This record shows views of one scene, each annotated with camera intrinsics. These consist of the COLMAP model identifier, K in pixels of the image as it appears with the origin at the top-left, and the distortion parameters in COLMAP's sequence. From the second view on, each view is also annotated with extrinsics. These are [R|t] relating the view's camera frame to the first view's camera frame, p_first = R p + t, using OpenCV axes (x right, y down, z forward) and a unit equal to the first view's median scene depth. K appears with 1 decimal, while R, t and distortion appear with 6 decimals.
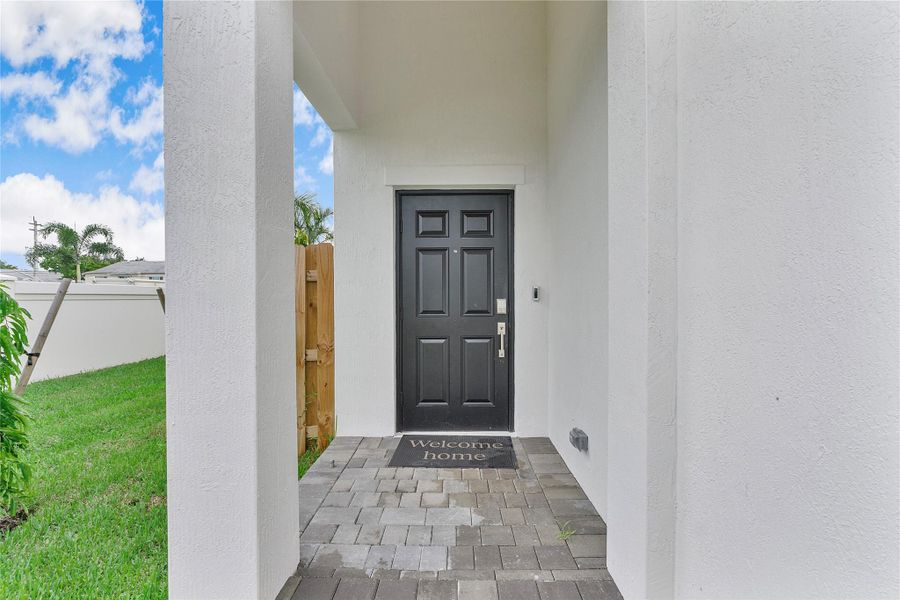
lens RADIAL K [[381.9, 0, 450.7], [0, 381.9, 298.3], [0, 0, 1]] dist [-0.002881, -0.000146]
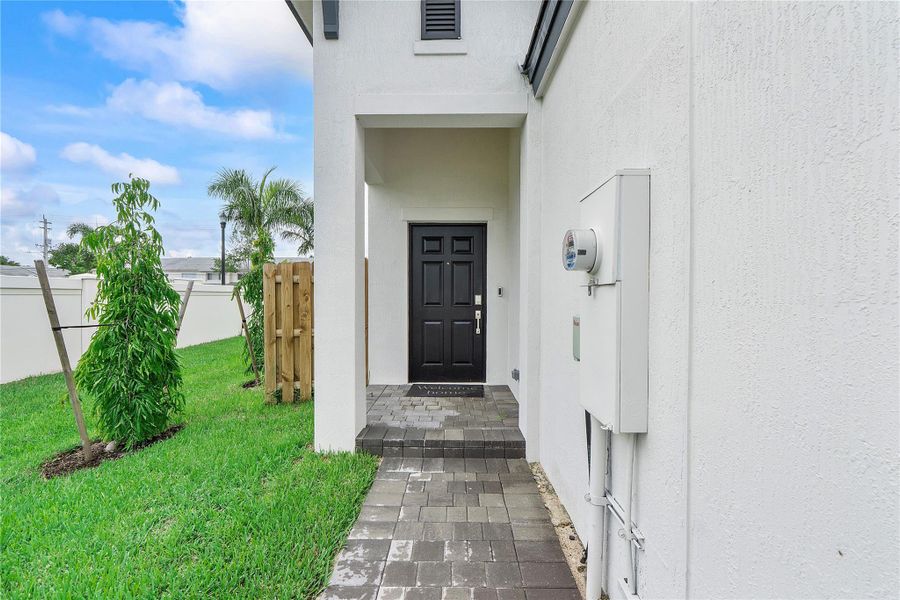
lens RADIAL K [[381.9, 0, 450.7], [0, 381.9, 298.3], [0, 0, 1]] dist [-0.002881, -0.000146]
pose [[0.999980, 0.005232, 0.003593, 0.018665], [-0.005247, 0.999978, 0.004123, 0.008653], [-0.003572, -0.004141, 0.999985, -0.521911]]
